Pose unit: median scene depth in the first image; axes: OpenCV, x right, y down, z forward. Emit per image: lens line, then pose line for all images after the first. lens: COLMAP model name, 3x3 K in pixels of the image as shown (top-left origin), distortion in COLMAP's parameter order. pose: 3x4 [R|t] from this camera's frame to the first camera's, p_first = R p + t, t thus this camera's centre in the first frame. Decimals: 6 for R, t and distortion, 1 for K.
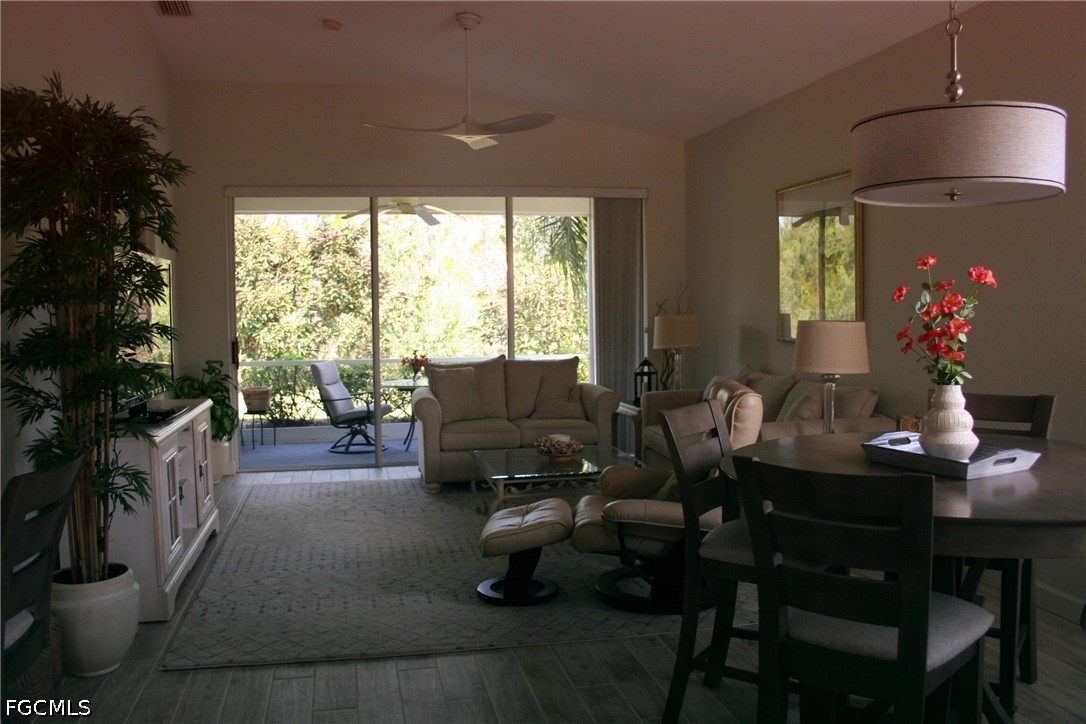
lens RADIAL K [[919.9, 0, 561.2], [0, 919.9, 357.3], [0, 0, 1]] dist [-0.145535, 0.116967]
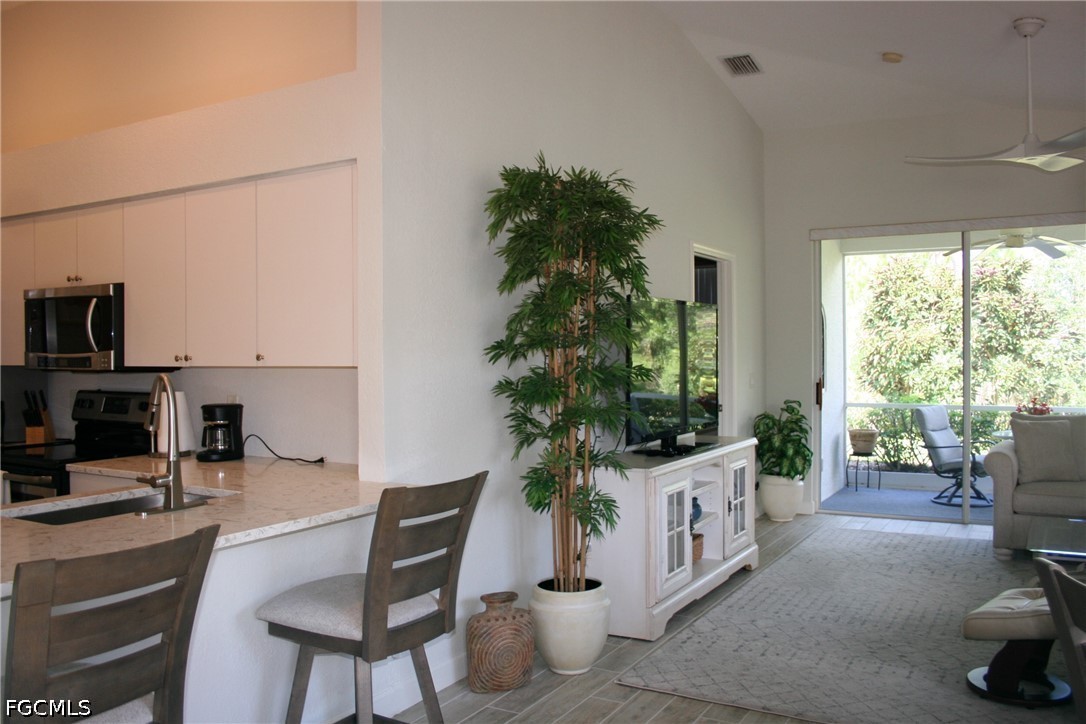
lens RADIAL K [[919.9, 0, 548.2], [0, 919.9, 354.2], [0, 0, 1]] dist [-0.145535, 0.116967]
pose [[0.732946, 0.008987, -0.680227, 0.130808], [-0.040400, 0.998723, -0.030336, -0.007451], [0.679086, 0.049716, 0.732373, 0.060612]]
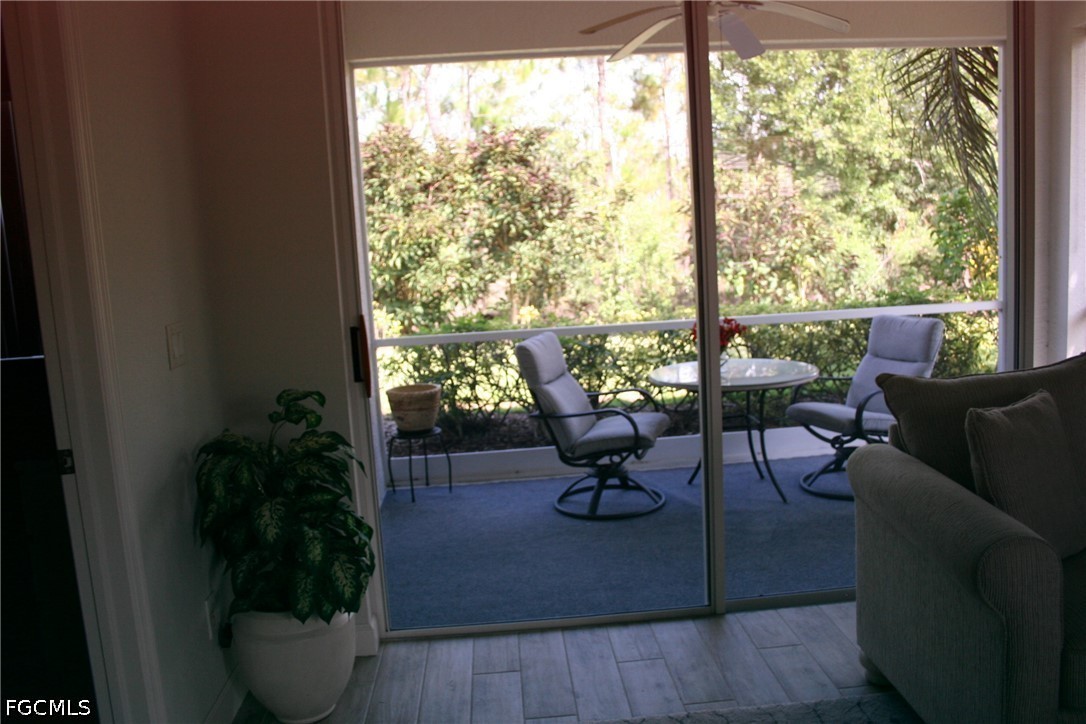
lens RADIAL K [[919.9, 0, 563.4], [0, 919.9, 348.9], [0, 0, 1]] dist [-0.145535, 0.116967]
pose [[0.987029, -0.025635, -0.158482, -0.254658], [0.037493, 0.996679, 0.072290, -0.040645], [0.156103, -0.077294, 0.984712, 0.754858]]
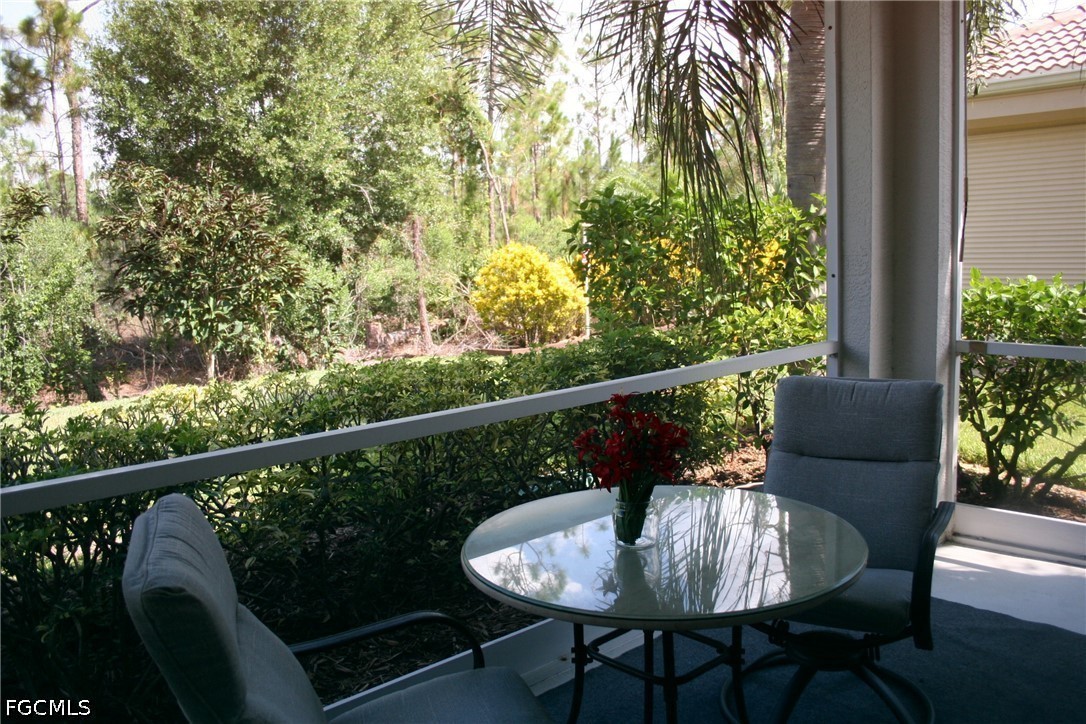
lens RADIAL K [[919.9, 0, 547.6], [0, 919.9, 357.0], [0, 0, 1]] dist [-0.145535, 0.116967]
pose [[0.877650, -0.079861, 0.472603, -0.419474], [0.053288, 0.996166, 0.069374, -0.049982], [-0.476331, -0.035702, 0.878541, 1.264122]]
